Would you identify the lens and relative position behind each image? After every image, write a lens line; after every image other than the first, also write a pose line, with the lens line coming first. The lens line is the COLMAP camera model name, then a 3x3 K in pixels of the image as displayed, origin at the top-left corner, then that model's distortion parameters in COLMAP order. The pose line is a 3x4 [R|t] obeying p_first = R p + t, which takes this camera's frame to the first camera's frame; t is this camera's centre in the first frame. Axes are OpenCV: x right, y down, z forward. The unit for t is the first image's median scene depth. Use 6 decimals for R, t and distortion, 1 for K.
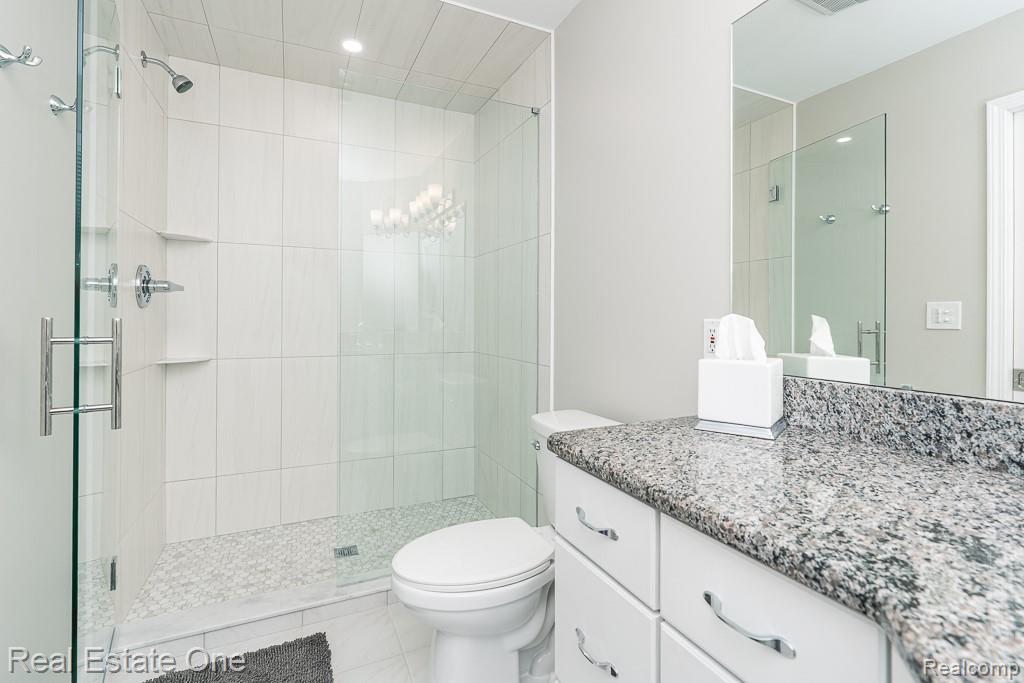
lens RADIAL K [[472.0, 0, 512.6], [0, 472.0, 315.4], [0, 0, 1]] dist [-0.002062, 0.000009]
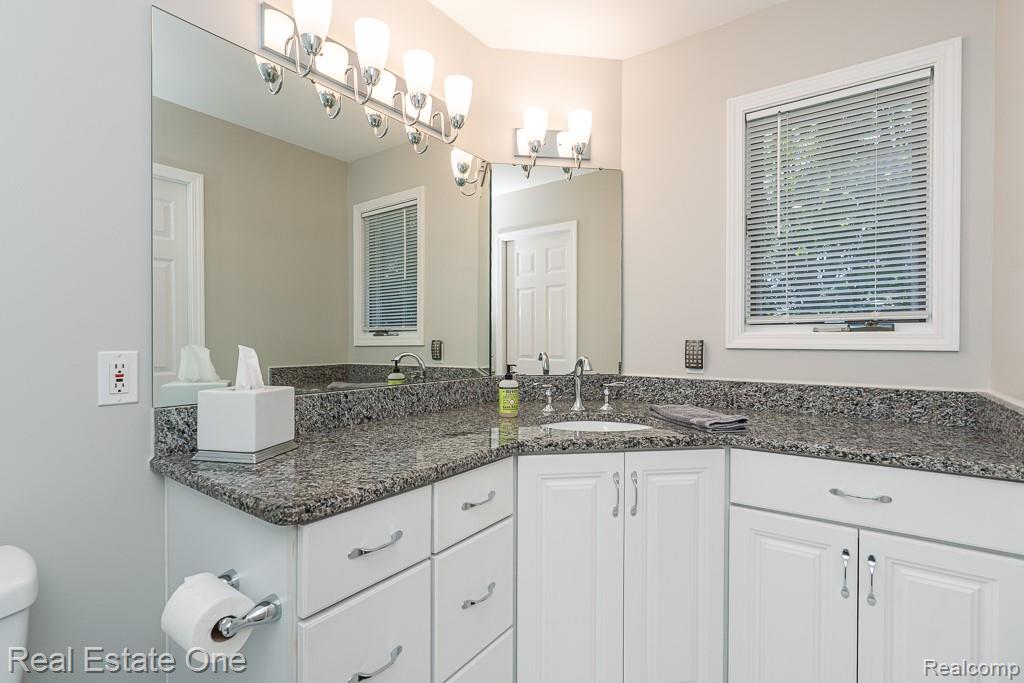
lens RADIAL K [[472.0, 0, 512.5], [0, 472.0, 342.6], [0, 0, 1]] dist [-0.002062, 0.000009]
pose [[-0.481921, -0.008310, 0.876175, -0.947978], [-0.006812, 0.999960, 0.005737, -0.025312], [-0.876188, -0.003204, -0.481958, 1.314757]]
